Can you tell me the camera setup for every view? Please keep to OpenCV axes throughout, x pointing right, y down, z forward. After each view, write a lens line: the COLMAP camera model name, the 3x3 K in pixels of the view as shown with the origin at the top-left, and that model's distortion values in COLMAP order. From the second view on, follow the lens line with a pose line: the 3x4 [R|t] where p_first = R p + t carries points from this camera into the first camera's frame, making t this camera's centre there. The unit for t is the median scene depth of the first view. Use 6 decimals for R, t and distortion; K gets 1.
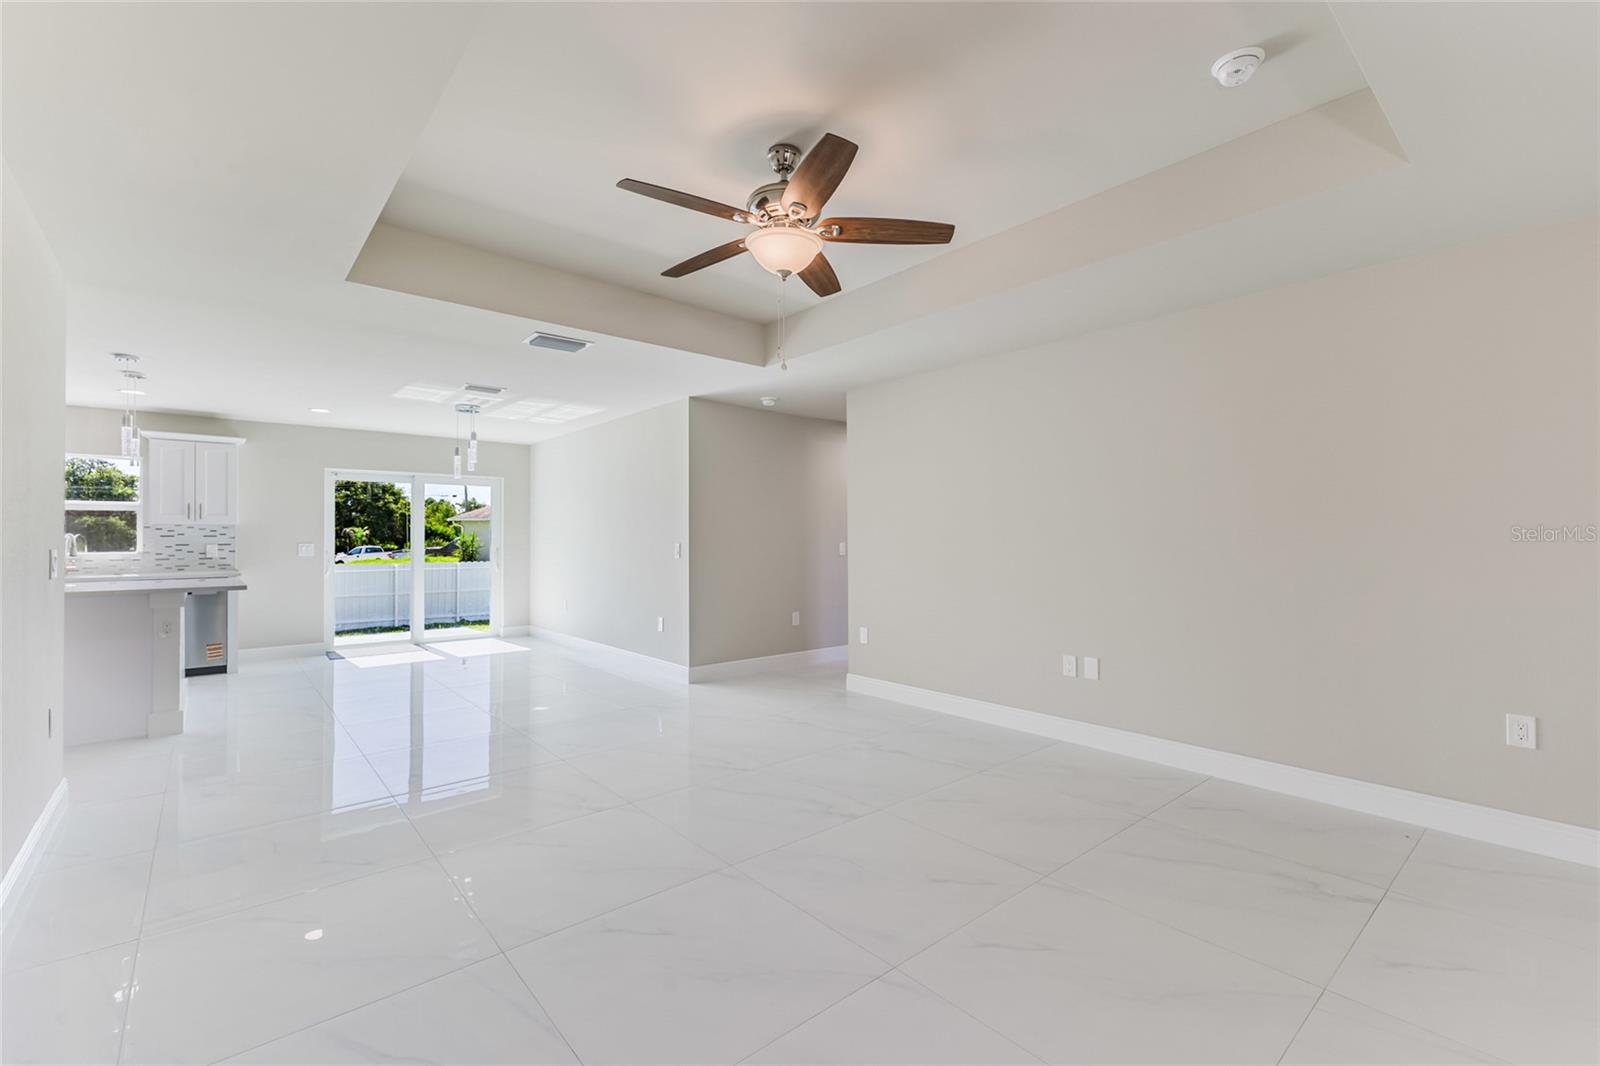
lens RADIAL K [[691.5, 0, 821.0], [0, 691.5, 537.0], [0, 0, 1]] dist [0.008076, -0.003541]
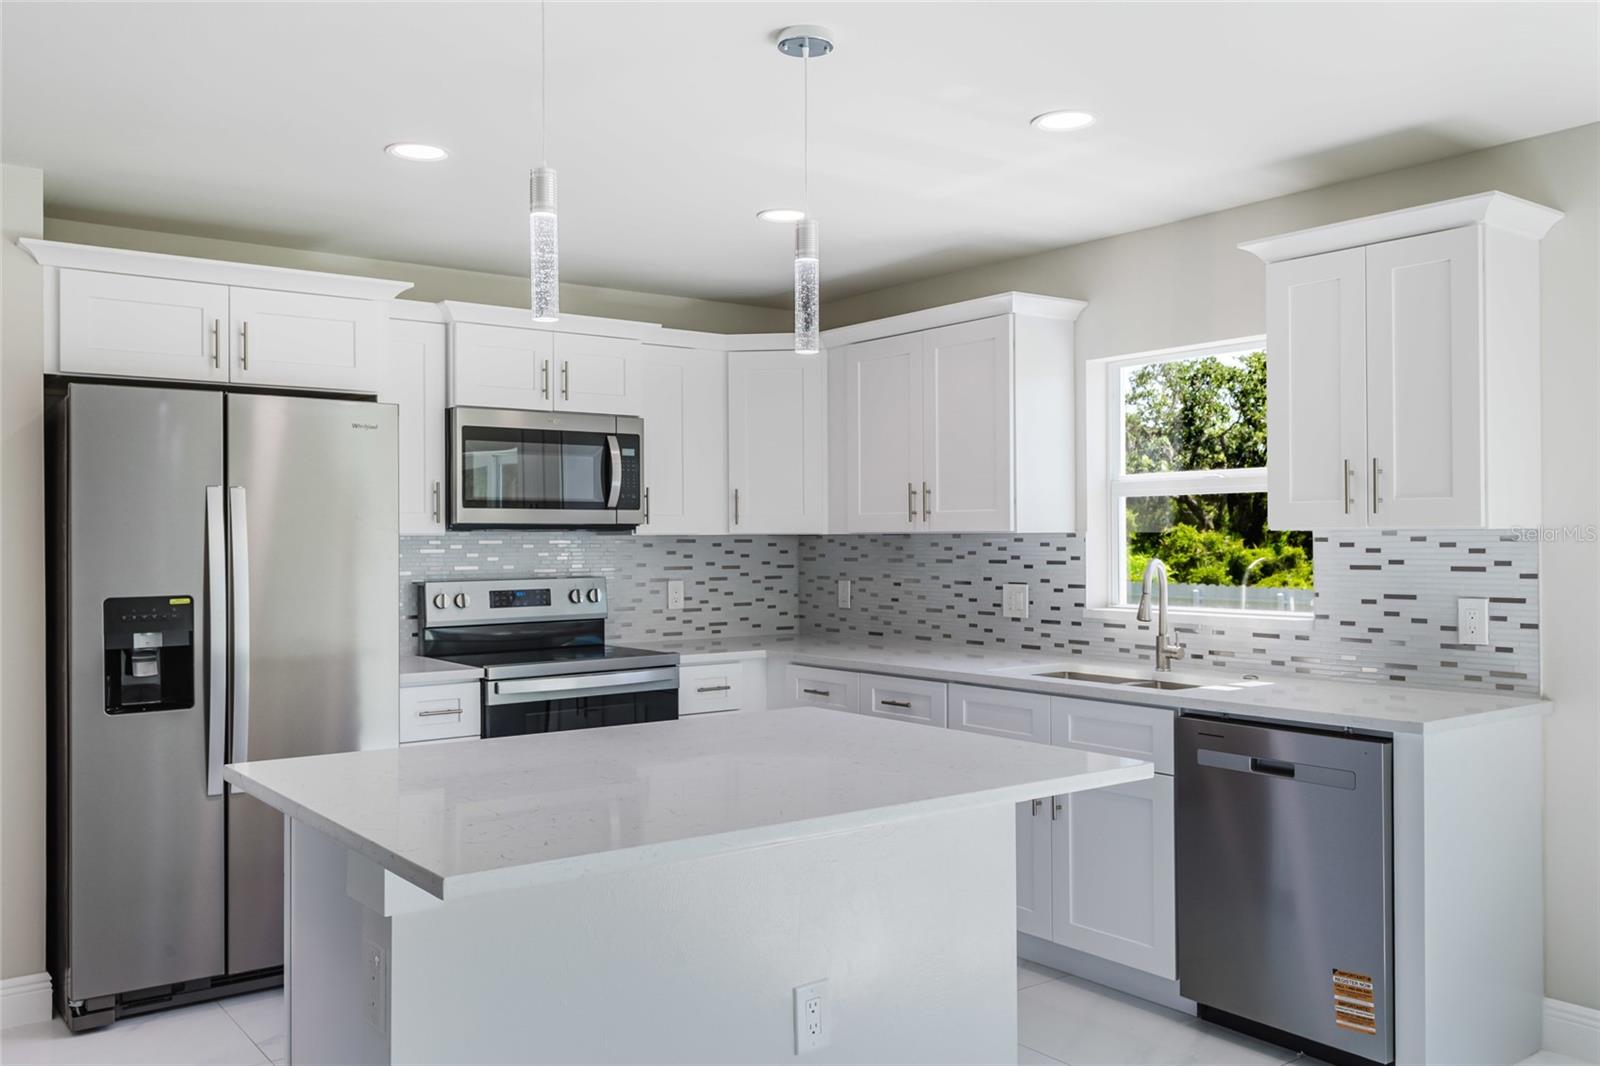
lens RADIAL K [[1330.7, 0, 793.1], [0, 1330.7, 533.5], [0, 0, 1]] dist [0.009620, -0.020122]
pose [[-0.078175, -0.002573, -0.996936, -0.315704], [0.008413, 0.999959, -0.003240, -0.016502], [0.996904, -0.008641, -0.078150, 0.771960]]
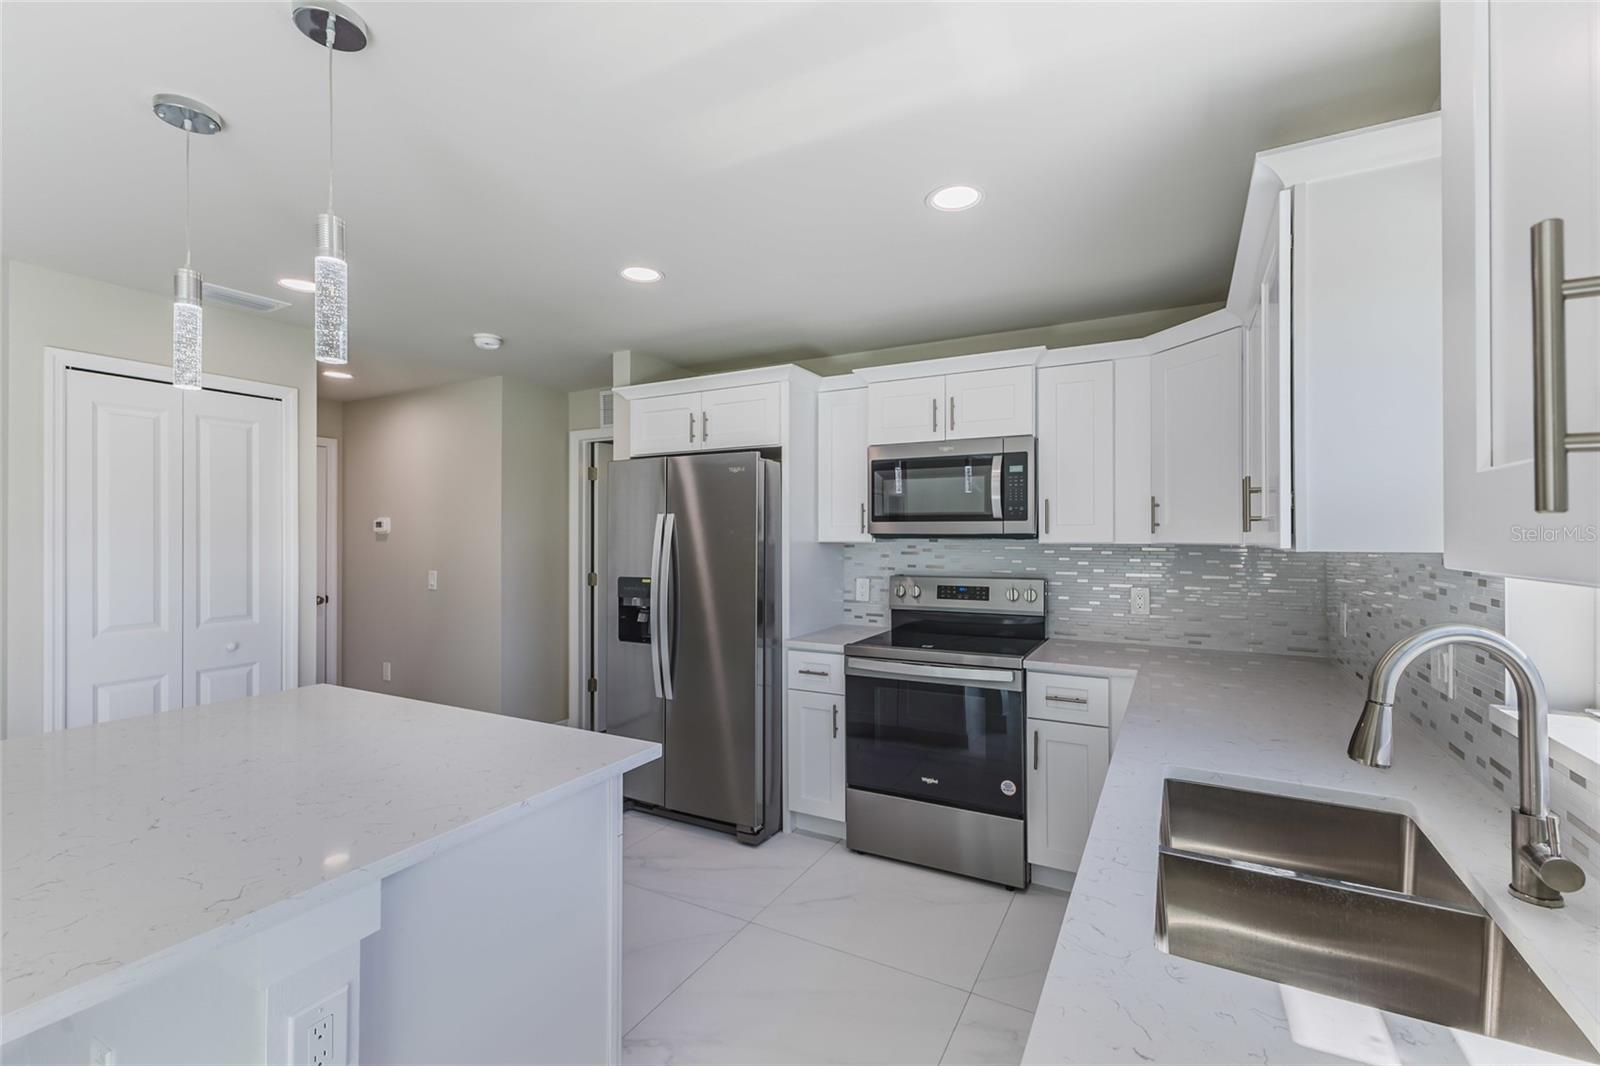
lens RADIAL K [[691.5, 0, 809.7], [0, 691.5, 531.8], [0, 0, 1]] dist [0.008076, -0.003541]
pose [[-0.937144, -0.003379, -0.348928, -0.798711], [0.000307, 0.999945, -0.010510, -0.021760], [0.348944, -0.009956, -0.937091, 0.986861]]
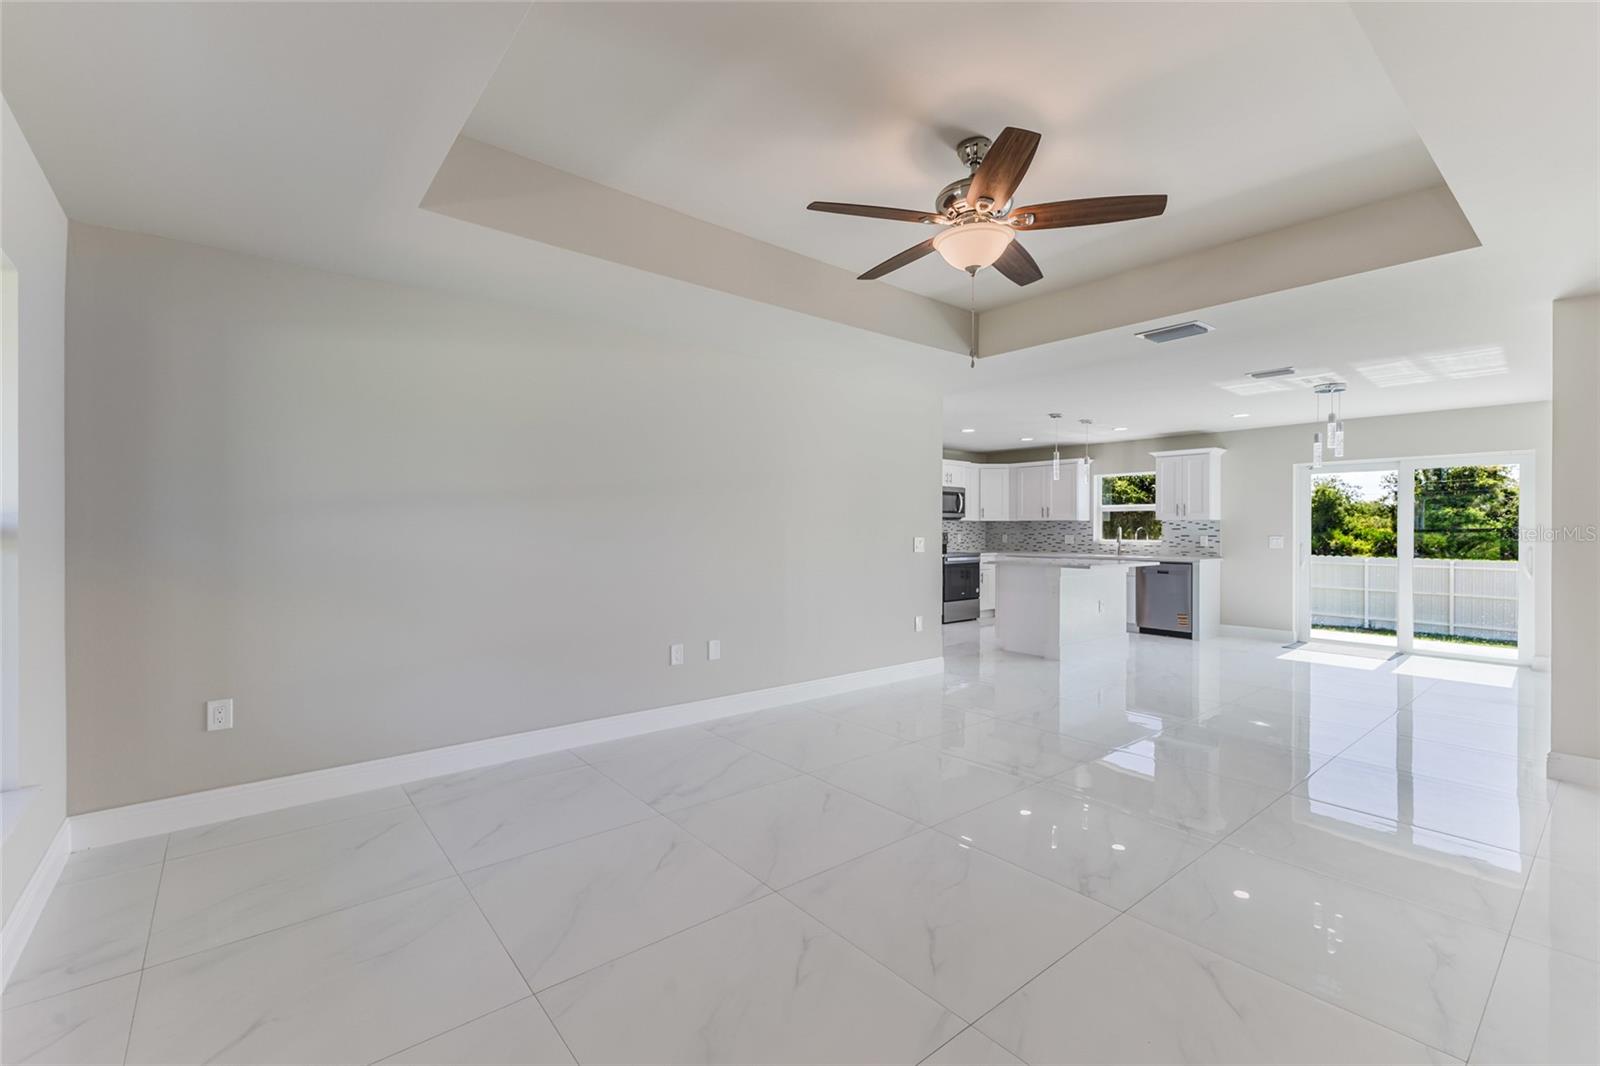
lens RADIAL K [[691.5, 0, 798.0], [0, 691.5, 526.6], [0, 0, 1]] dist [0.008076, -0.003541]
pose [[-0.031116, -0.001699, -0.999514, 0.384217], [0.000629, 0.999998, -0.001719, -0.004041], [0.999516, -0.000682, -0.031115, 0.317273]]
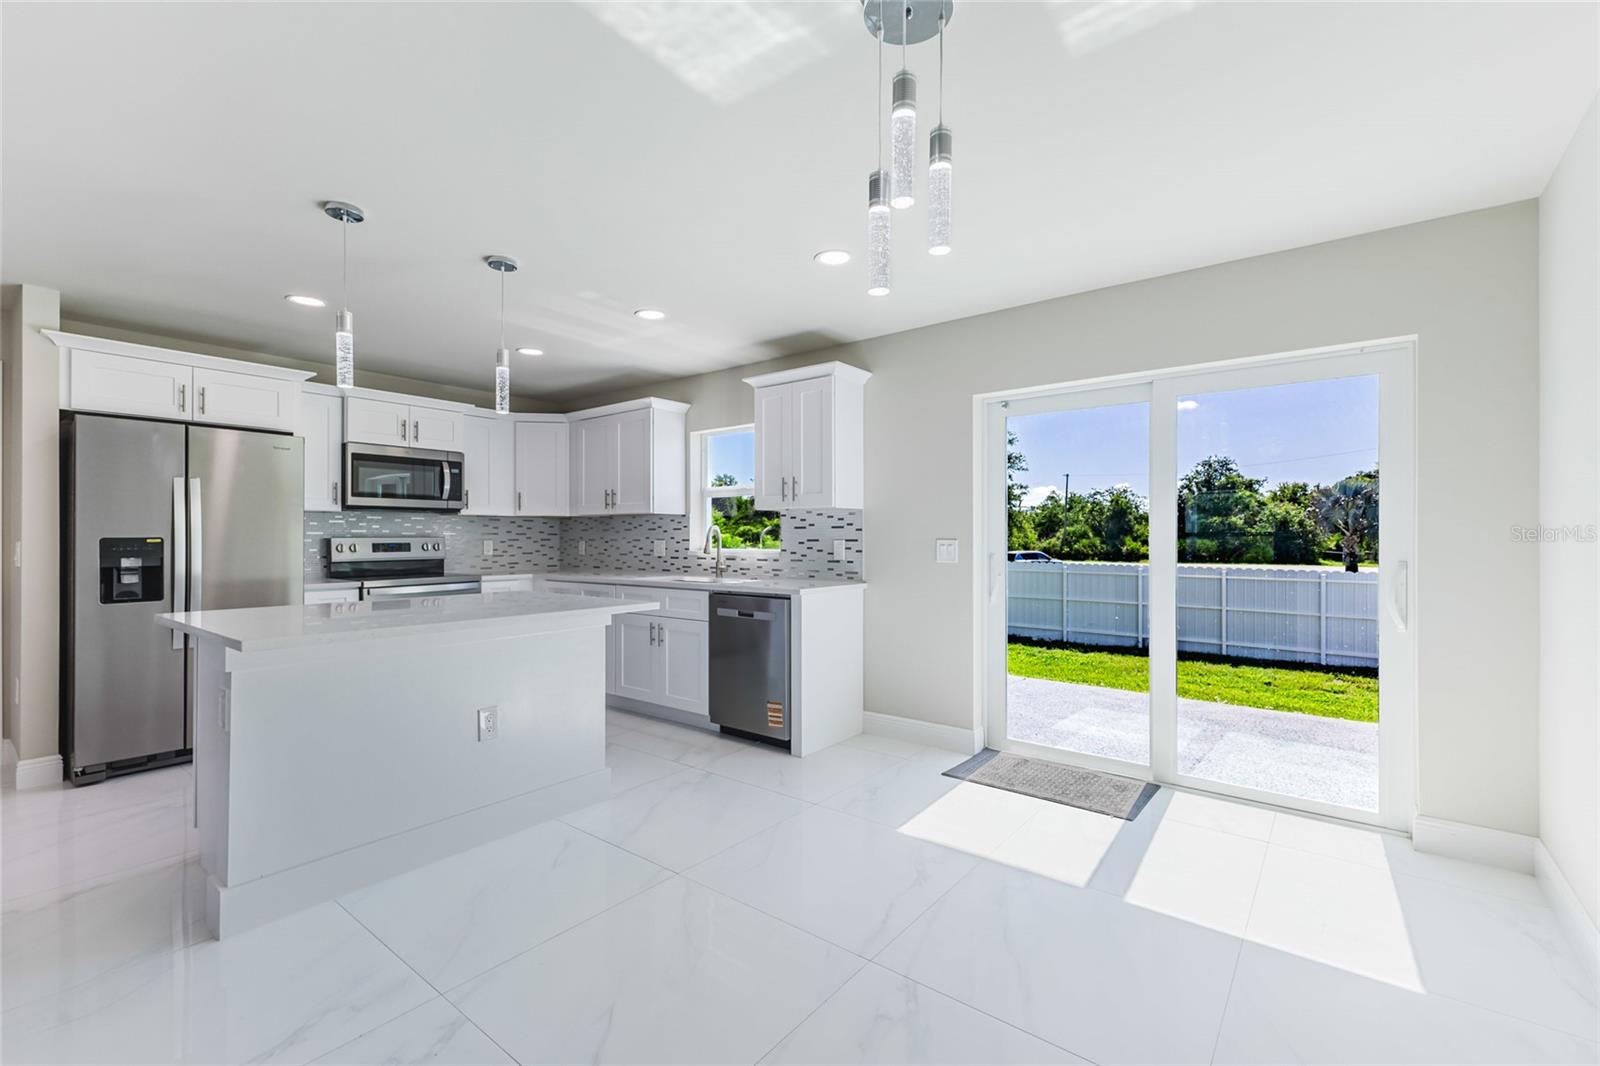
lens RADIAL K [[691.5, 0, 804.5], [0, 691.5, 534.4], [0, 0, 1]] dist [0.008076, -0.003541]
pose [[0.186648, -0.003622, -0.982420, -0.250291], [0.004263, 0.999987, -0.002877, 0.007280], [0.982418, -0.003651, 0.186661, 0.854141]]
